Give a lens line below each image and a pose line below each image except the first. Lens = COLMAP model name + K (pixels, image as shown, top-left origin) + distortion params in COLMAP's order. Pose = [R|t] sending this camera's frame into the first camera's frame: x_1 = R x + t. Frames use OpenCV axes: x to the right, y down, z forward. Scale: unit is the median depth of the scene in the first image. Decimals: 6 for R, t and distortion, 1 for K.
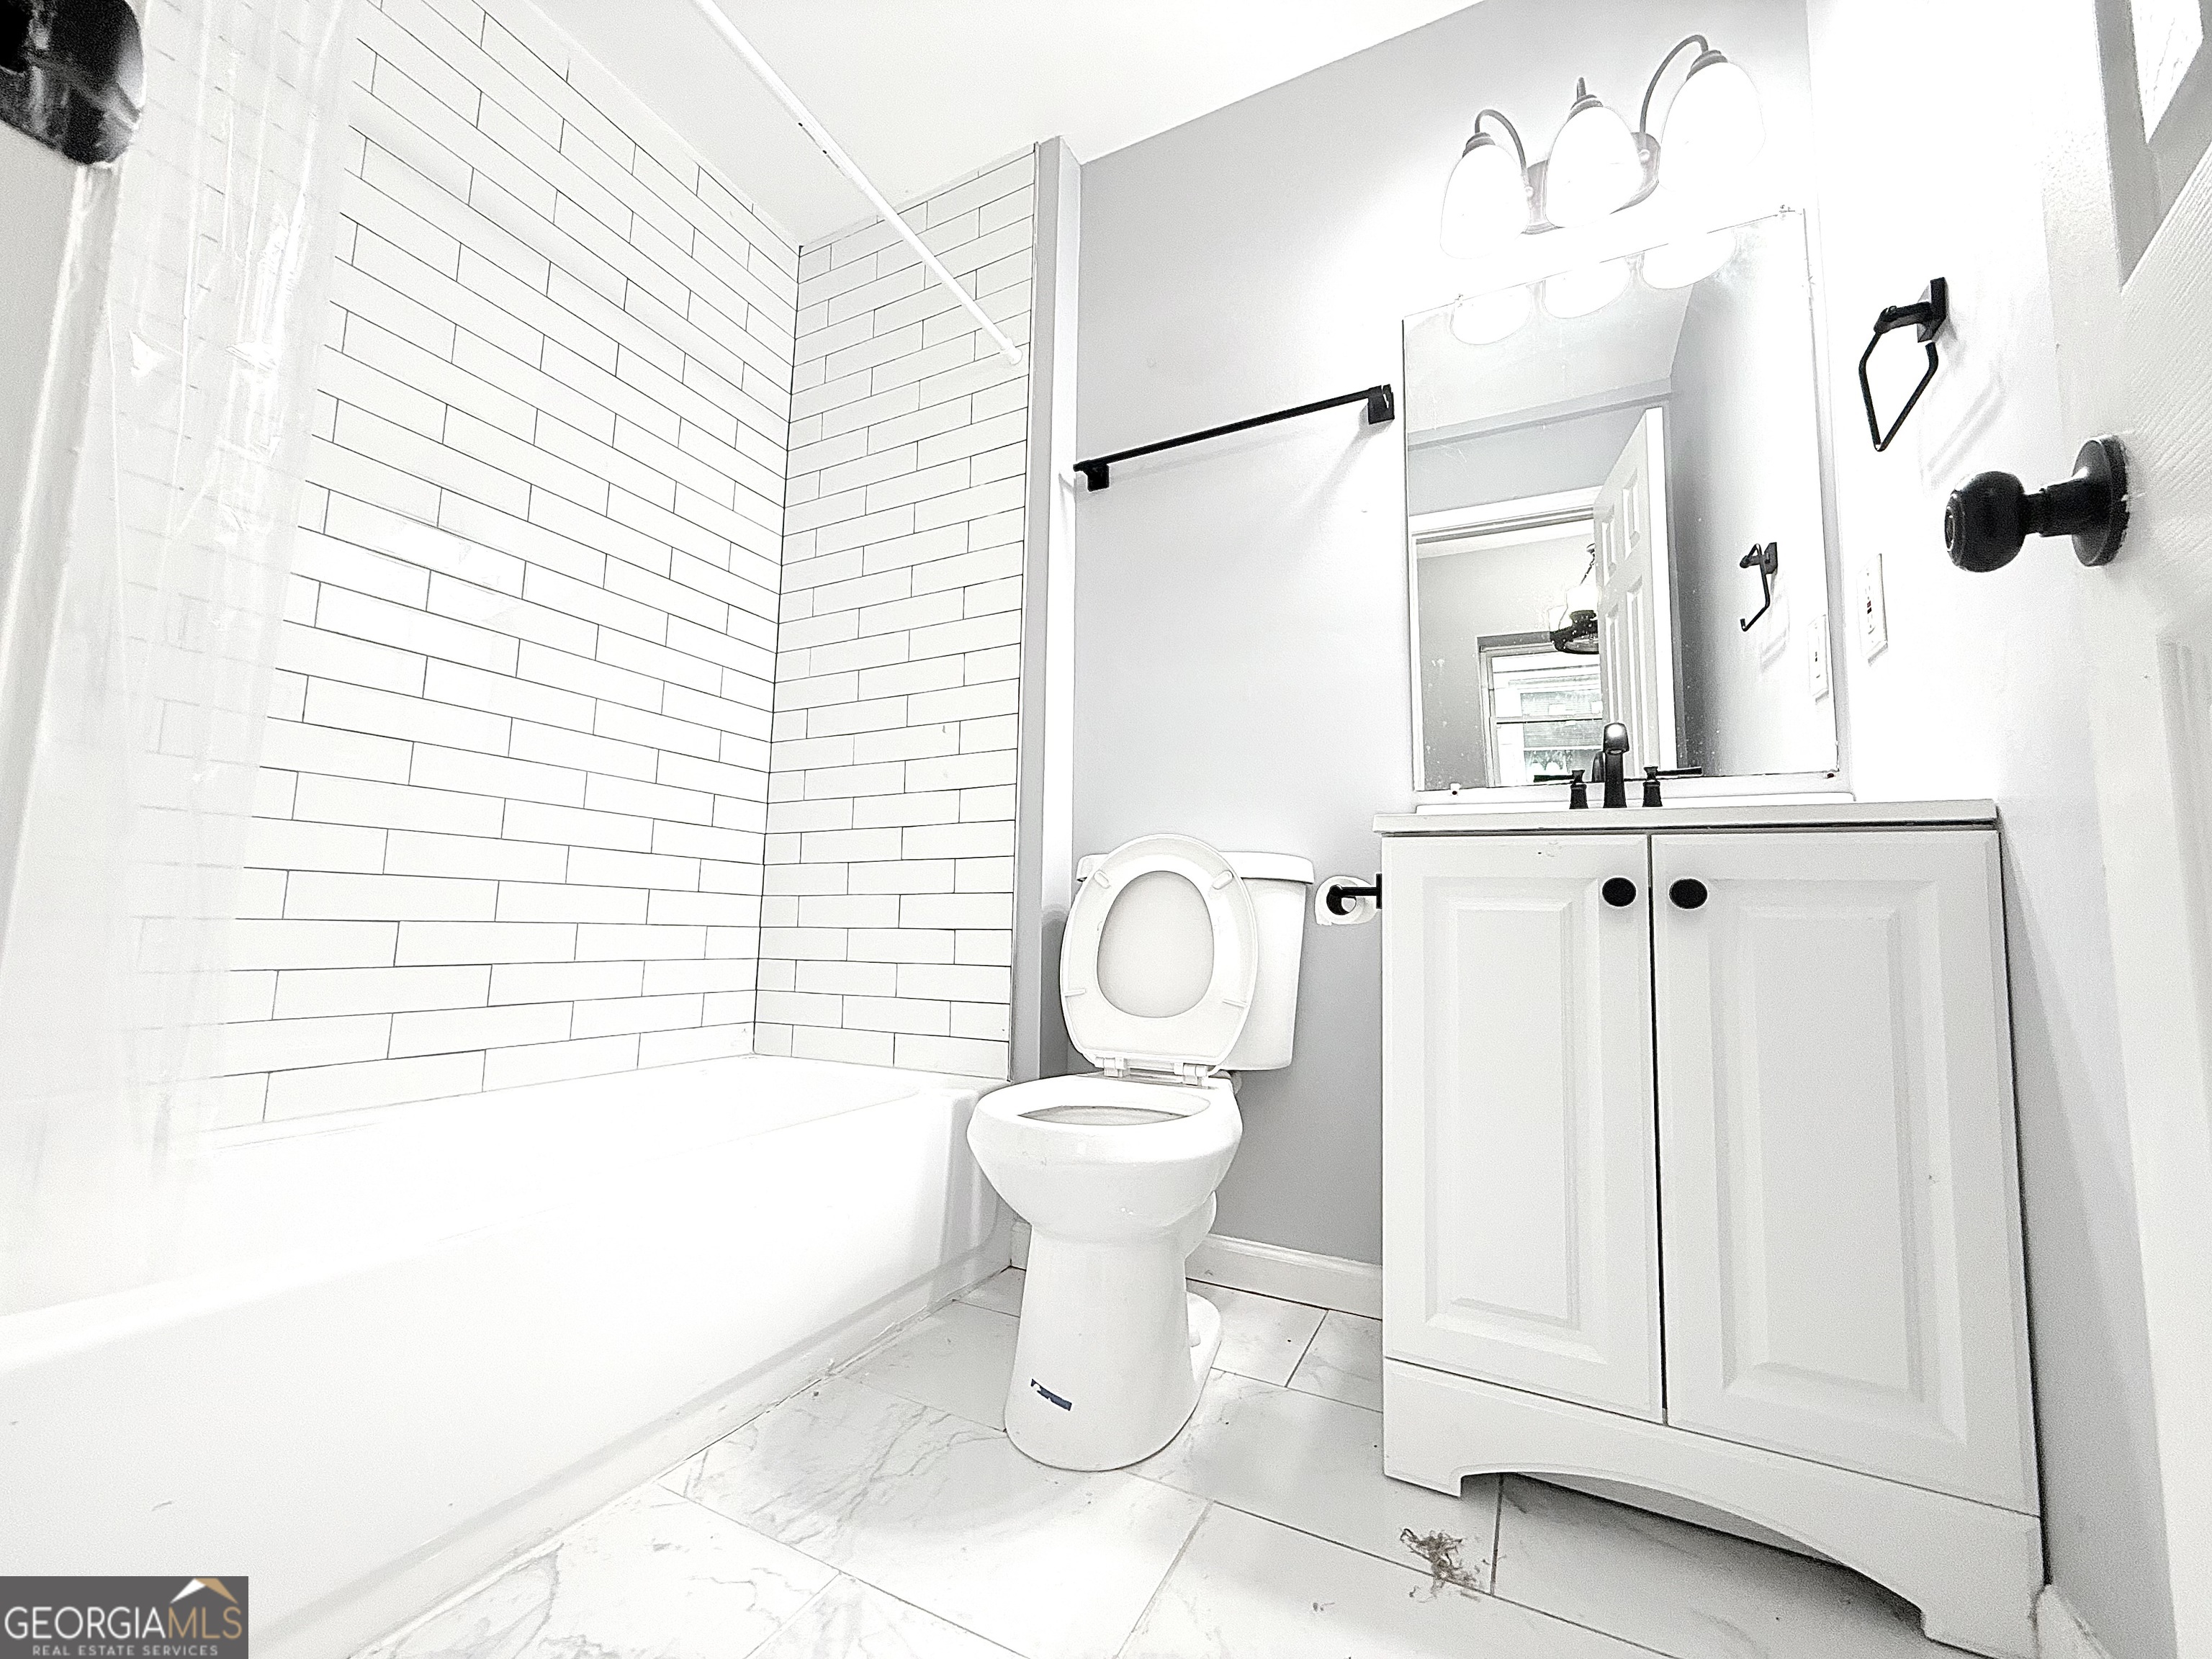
lens RADIAL K [[872.7, 0, 1106.0], [0, 872.7, 829.5], [0, 0, 1]] dist [-0.001163, 0.000282]
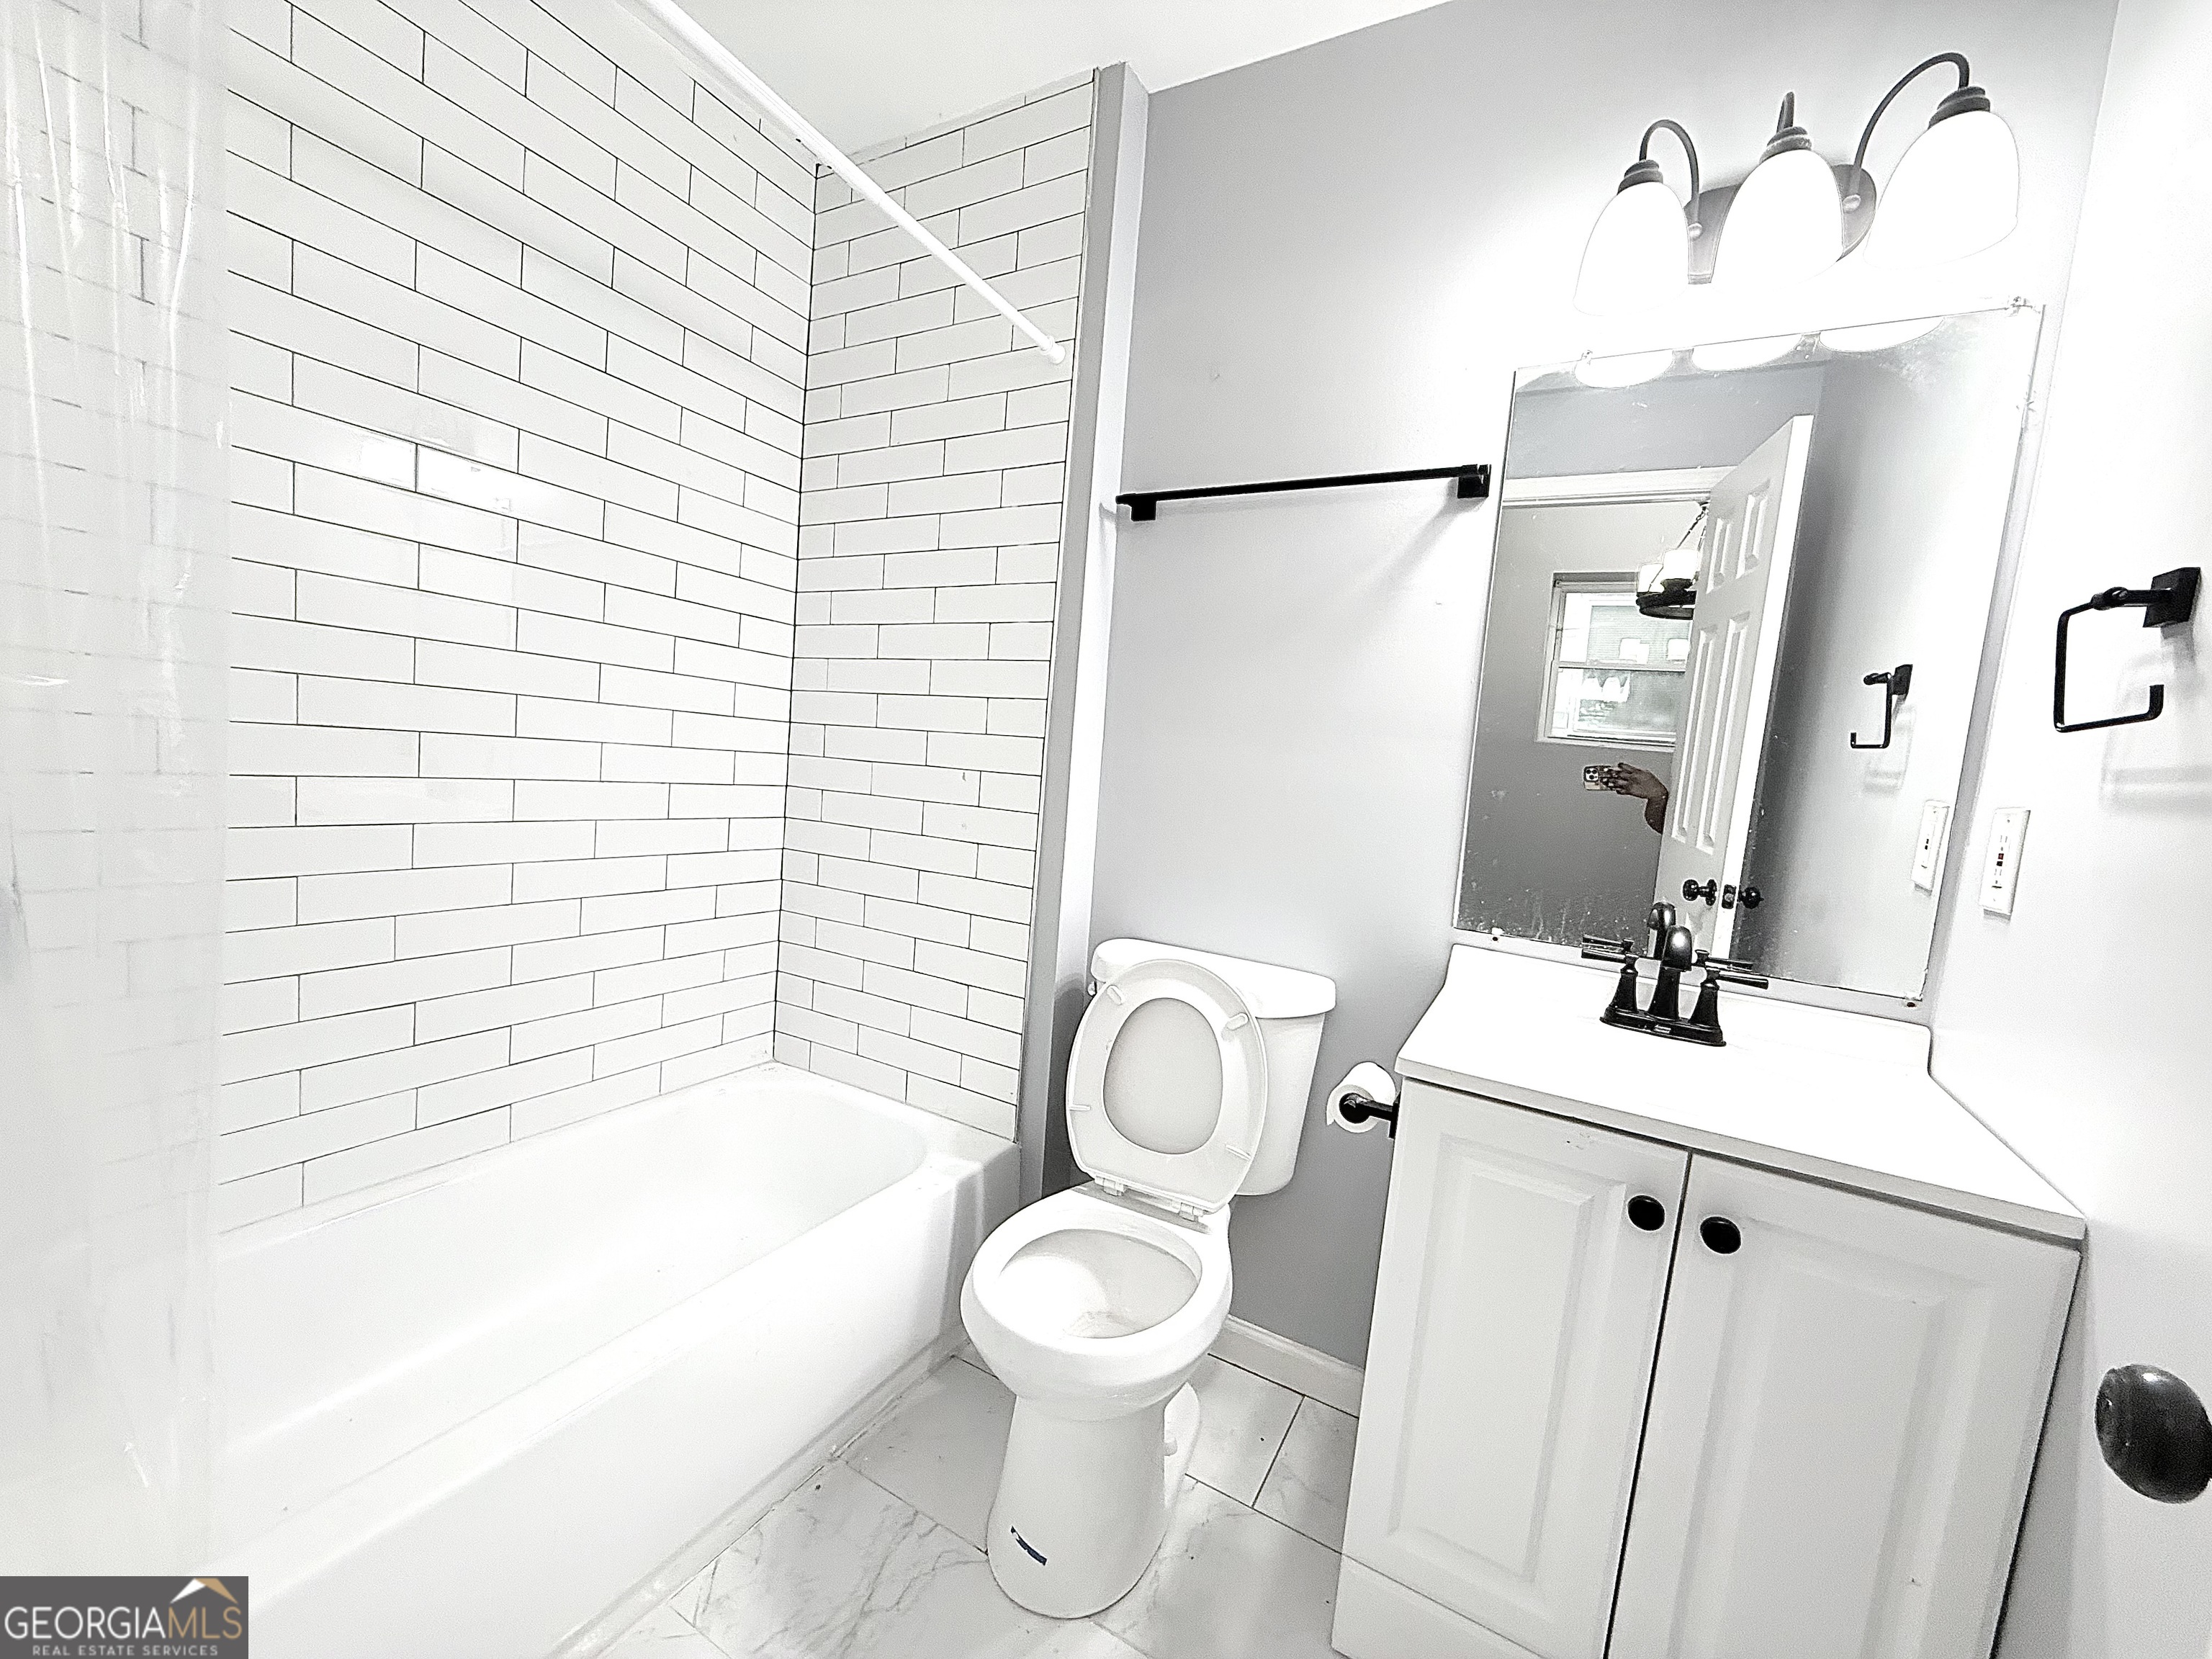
lens RADIAL K [[872.7, 0, 1106.0], [0, 872.7, 829.5], [0, 0, 1]] dist [-0.001163, 0.000282]
pose [[0.997071, 0.066889, -0.037075, 0.008046], [-0.058723, 0.980187, 0.189172, -0.266245], [0.048994, -0.186441, 0.981244, 0.070174]]
